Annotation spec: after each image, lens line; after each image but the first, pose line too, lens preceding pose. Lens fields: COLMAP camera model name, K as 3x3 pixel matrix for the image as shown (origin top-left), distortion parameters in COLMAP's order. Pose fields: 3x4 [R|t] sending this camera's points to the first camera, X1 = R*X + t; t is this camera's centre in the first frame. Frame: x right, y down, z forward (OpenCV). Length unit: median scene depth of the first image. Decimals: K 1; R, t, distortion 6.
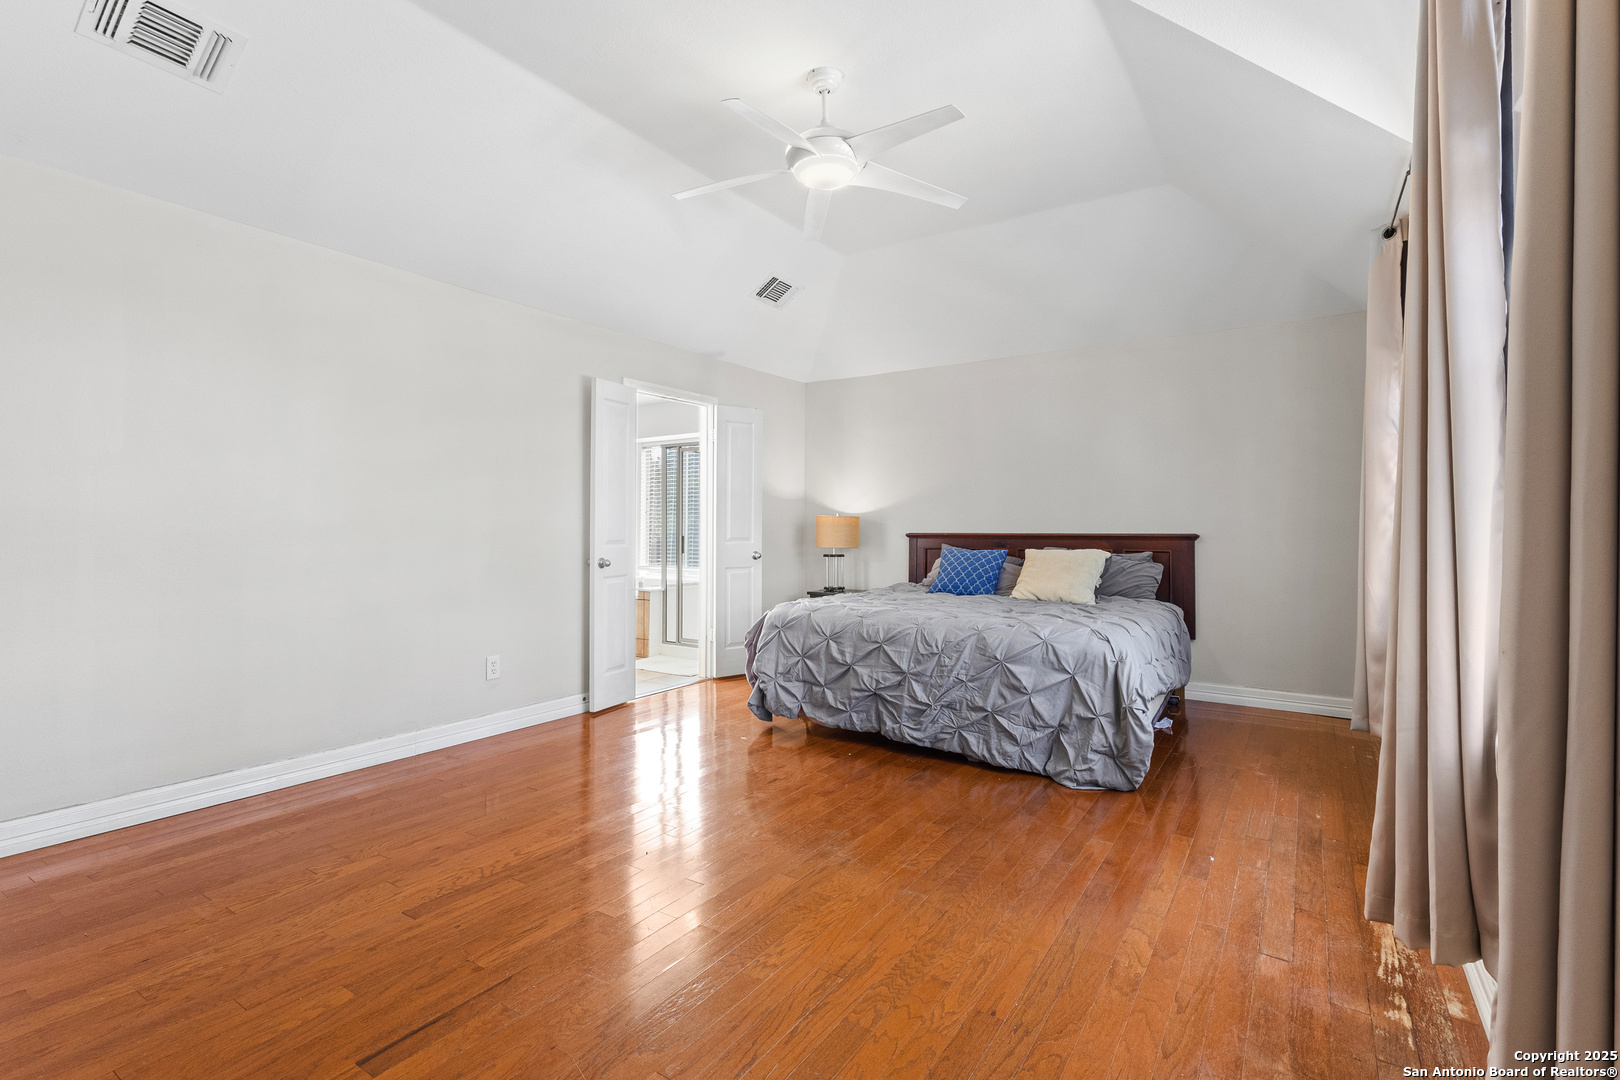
lens RADIAL K [[762.8, 0, 810.0], [0, 762.8, 540.0], [0, 0, 1]] dist [-0.000588, 0.000364]
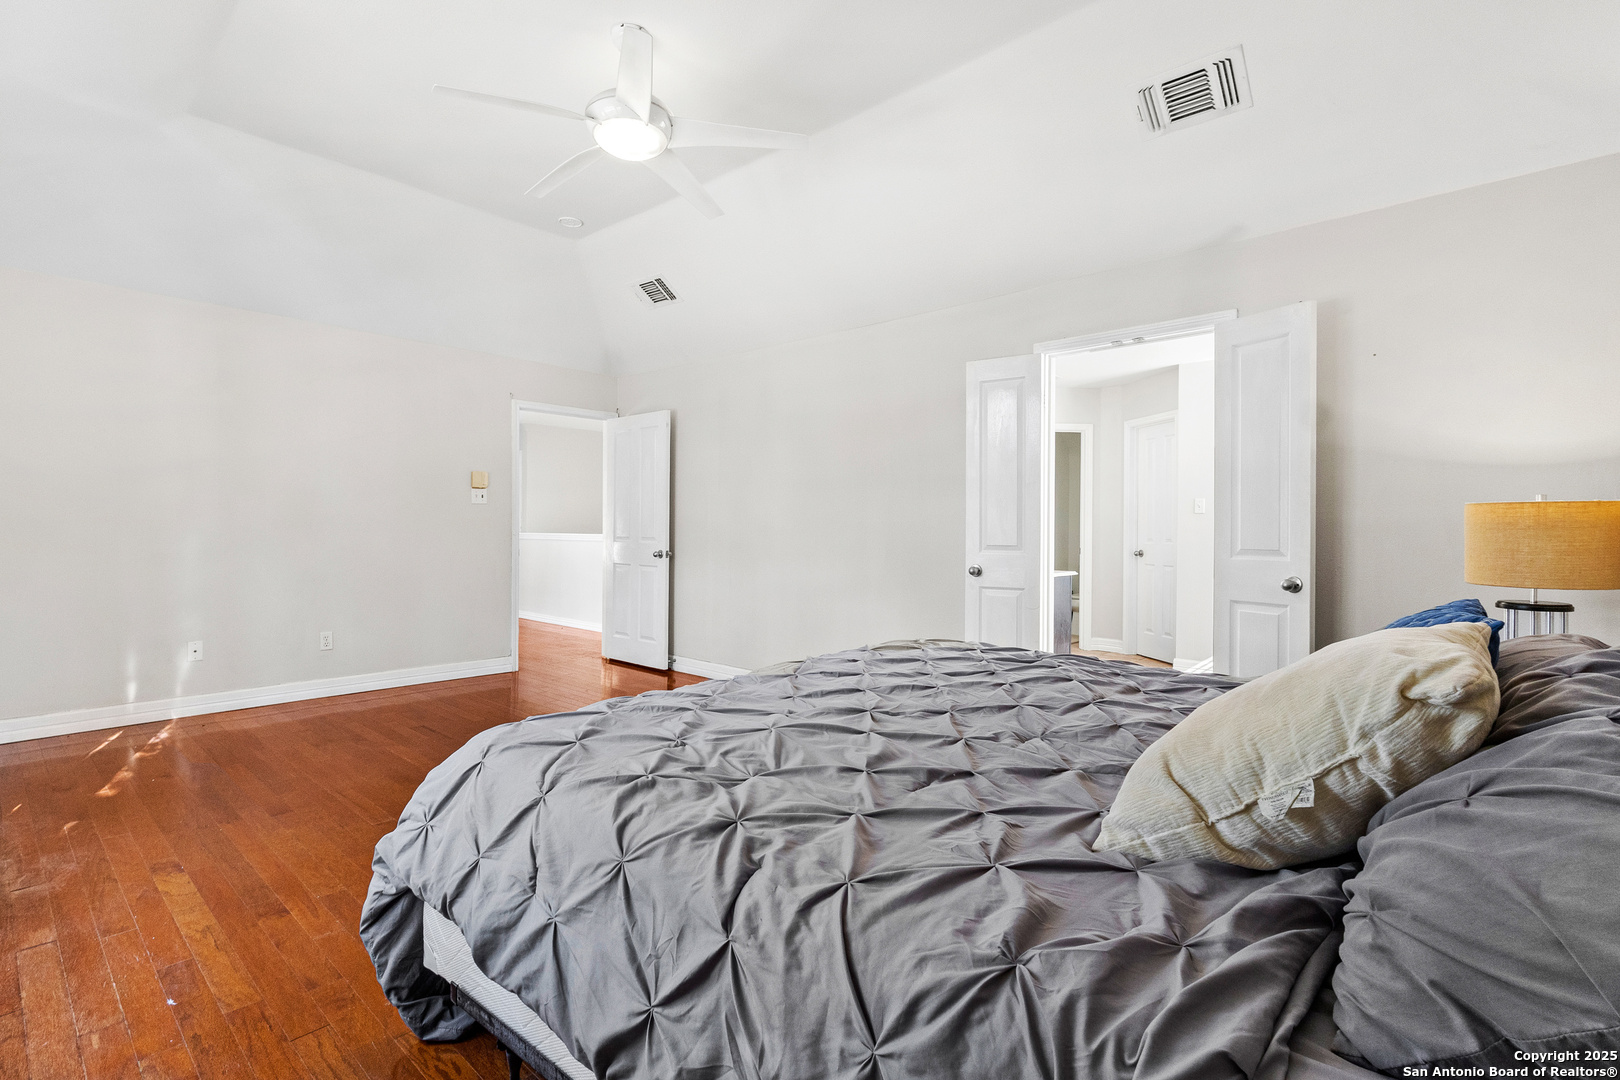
lens RADIAL K [[762.8, 0, 810.0], [0, 762.8, 540.0], [0, 0, 1]] dist [-0.000588, 0.000364]
pose [[-0.159322, 0.038242, -0.986486, 0.723078], [-0.021555, 0.998877, 0.042203, -0.037725], [0.986991, 0.027988, -0.158319, 1.093481]]
